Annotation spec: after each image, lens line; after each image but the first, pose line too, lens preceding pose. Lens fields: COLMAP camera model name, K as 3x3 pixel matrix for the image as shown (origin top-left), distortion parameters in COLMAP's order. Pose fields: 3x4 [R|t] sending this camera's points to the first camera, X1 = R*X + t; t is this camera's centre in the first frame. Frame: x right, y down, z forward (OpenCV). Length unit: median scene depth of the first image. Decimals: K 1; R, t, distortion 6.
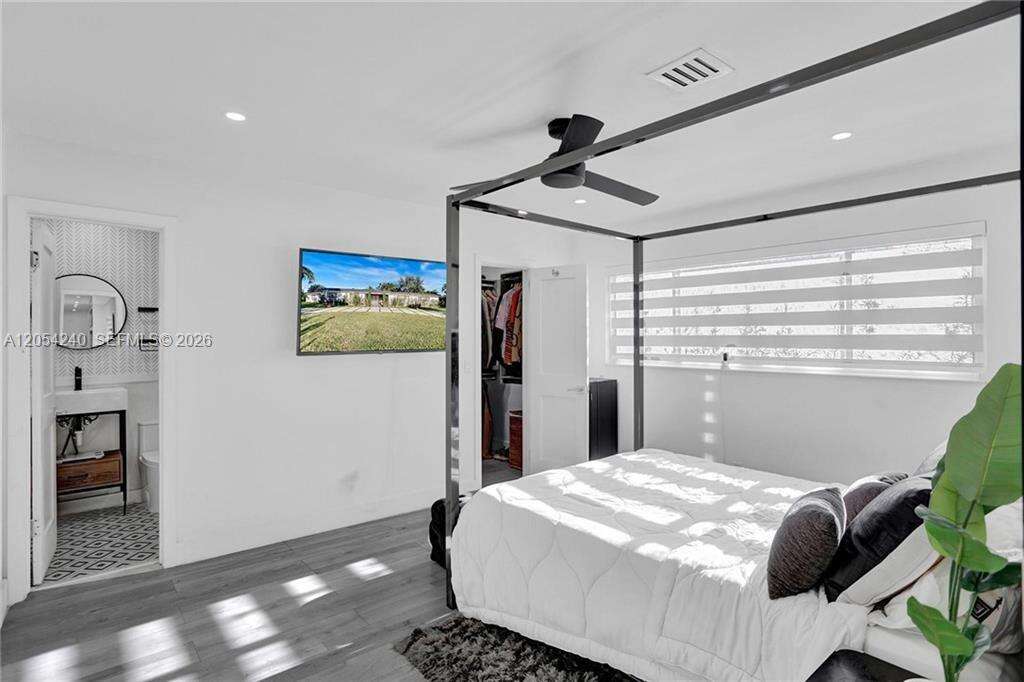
lens RADIAL K [[523.2, 0, 504.3], [0, 523.2, 327.4], [0, 0, 1]] dist [-0.061091, 0.031088]
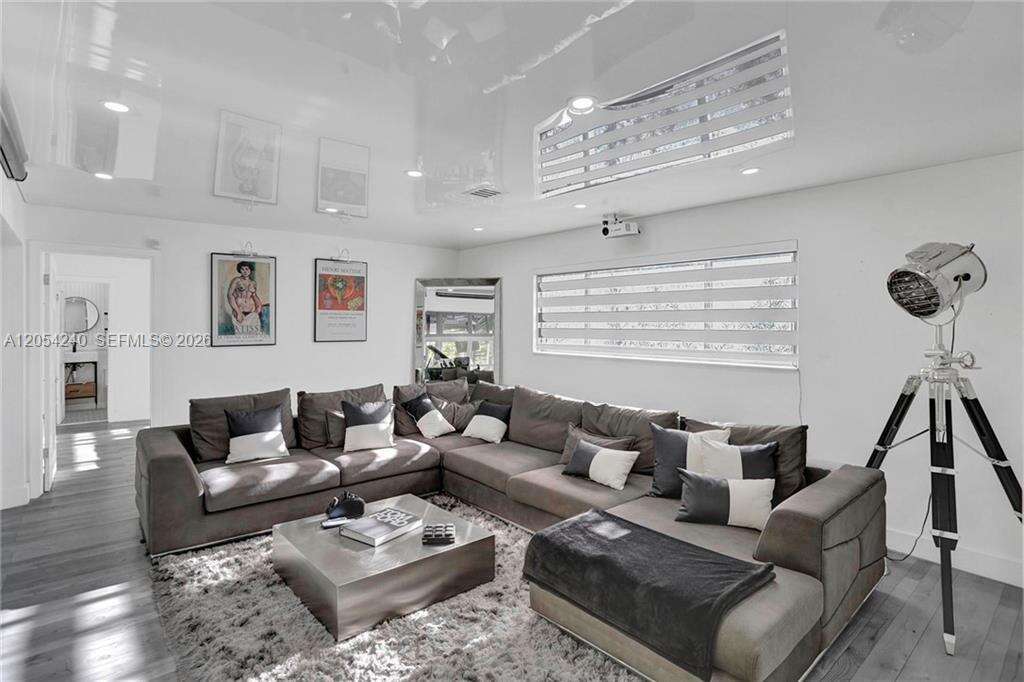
lens RADIAL K [[523.2, 0, 504.3], [0, 523.2, 327.4], [0, 0, 1]] dist [-0.061091, 0.031088]
pose [[0.999948, 0.006397, 0.007929, 0.947433], [-0.006509, 0.999877, 0.014277, -0.023334], [-0.007837, -0.014328, 0.999867, -1.145716]]
